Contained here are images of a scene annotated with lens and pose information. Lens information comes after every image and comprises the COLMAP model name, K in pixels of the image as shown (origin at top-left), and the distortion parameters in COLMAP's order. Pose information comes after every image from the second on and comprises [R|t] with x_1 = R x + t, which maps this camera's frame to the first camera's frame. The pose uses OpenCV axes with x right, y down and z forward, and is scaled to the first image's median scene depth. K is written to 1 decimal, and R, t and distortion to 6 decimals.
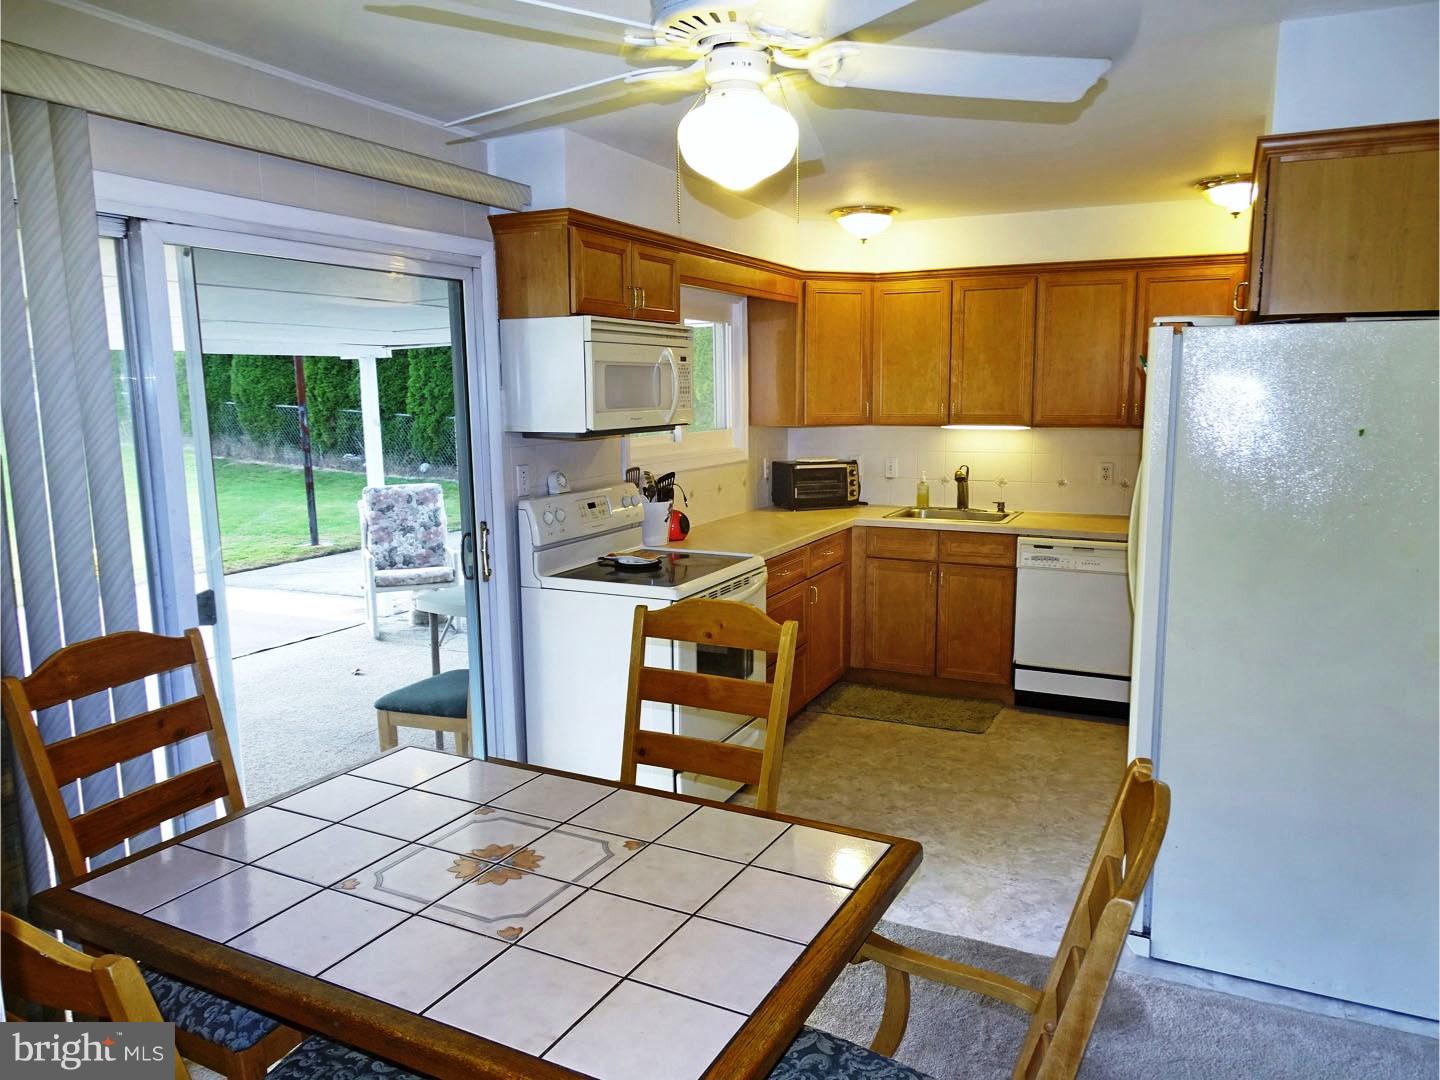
lens RADIAL K [[1007.2, 0, 746.5], [0, 1007.2, 539.7], [0, 0, 1]] dist [-0.000354, -0.000991]
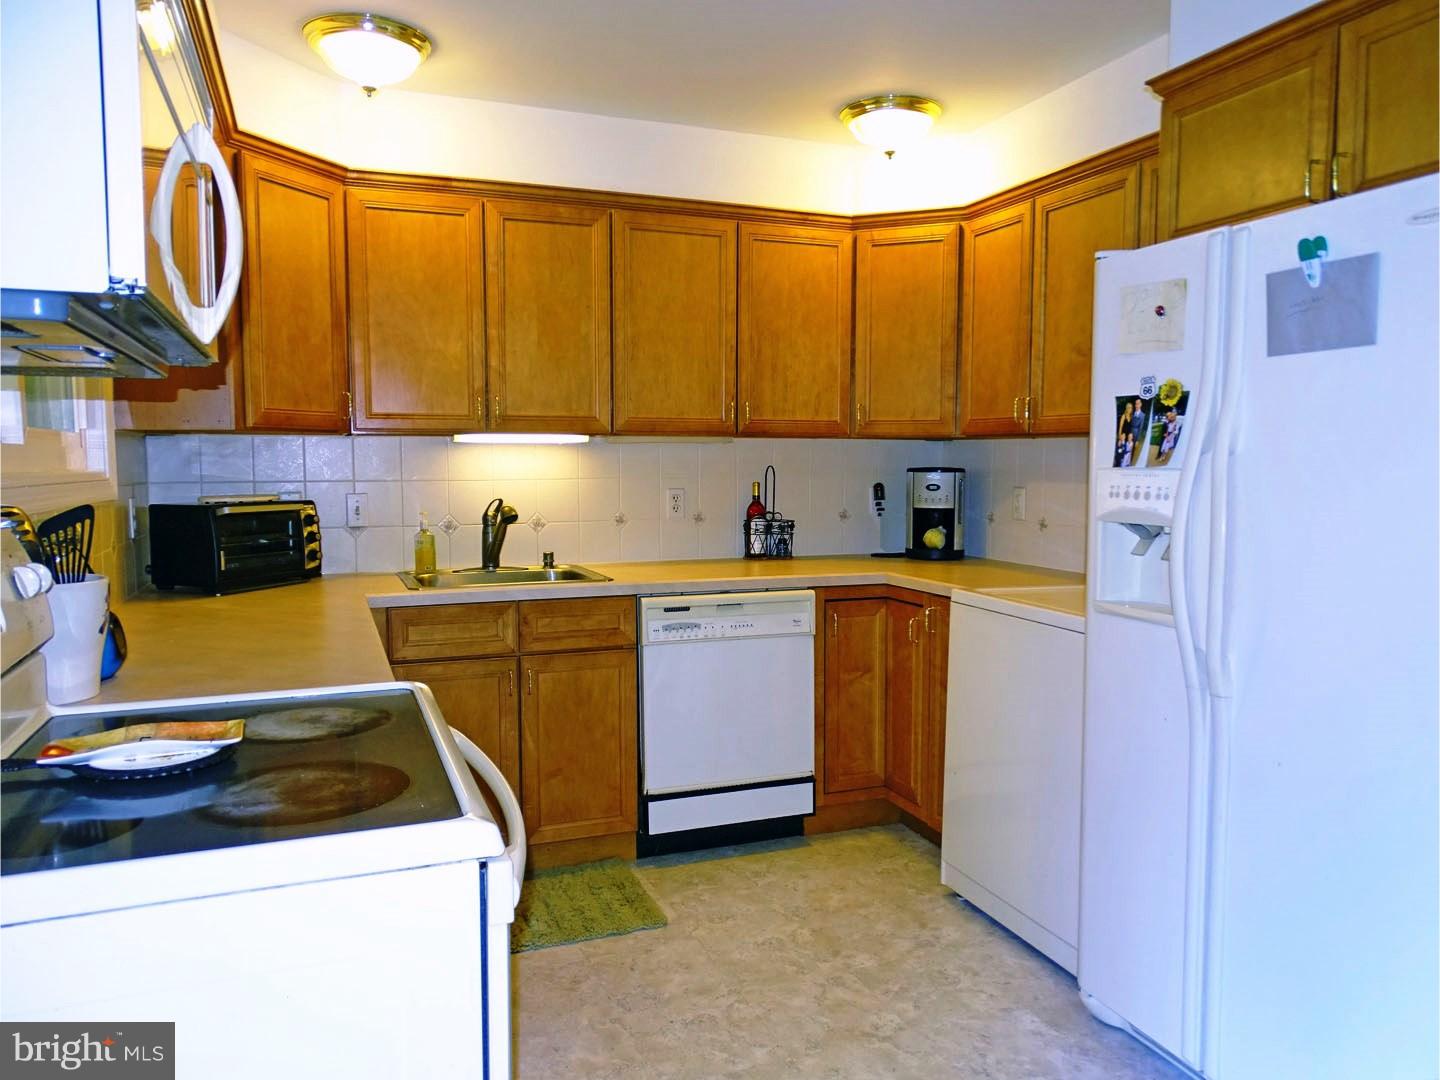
lens RADIAL K [[1030.2, 0, 709.7], [0, 1030.2, 538.8], [0, 0, 1]] dist [0.002411, 0.001328]
pose [[0.699609, -0.049821, 0.712787, -0.165036], [0.105592, 0.993822, -0.034176, -0.013073], [-0.706681, 0.099174, 0.700547, 0.486465]]
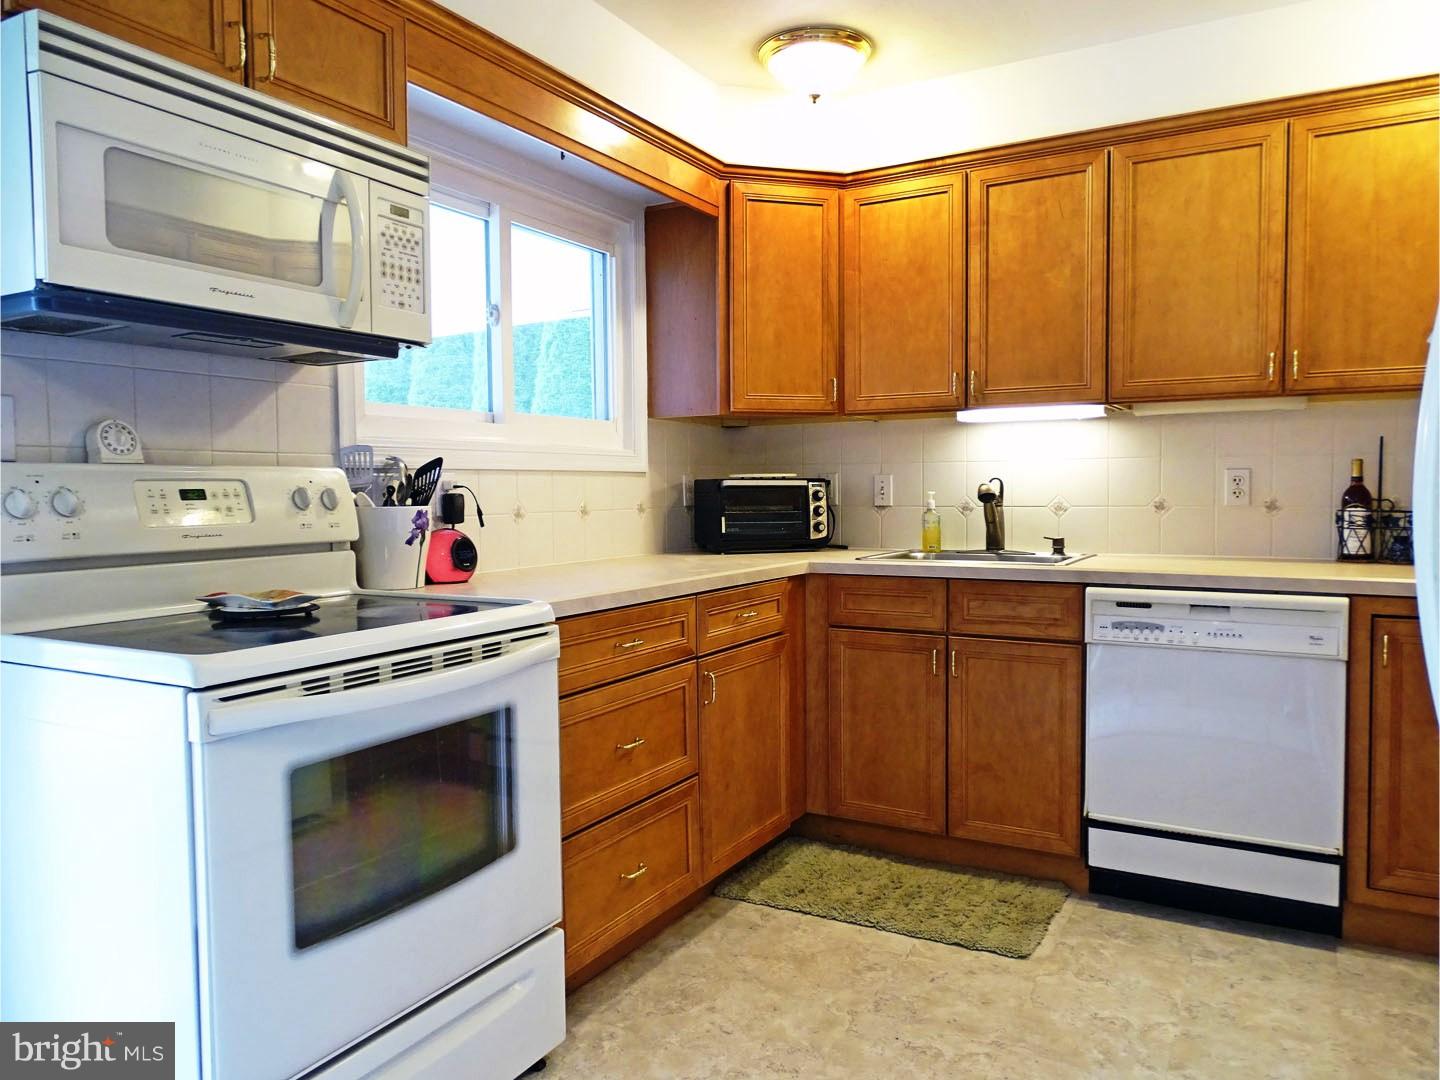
lens RADIAL K [[1007.2, 0, 746.5], [0, 1007.2, 539.7], [0, 0, 1]] dist [-0.000354, -0.000991]
pose [[0.997427, 0.000502, -0.071682, 0.117614], [-0.007751, 0.994868, -0.100887, 0.027795], [0.071264, 0.101183, 0.992312, 0.416411]]
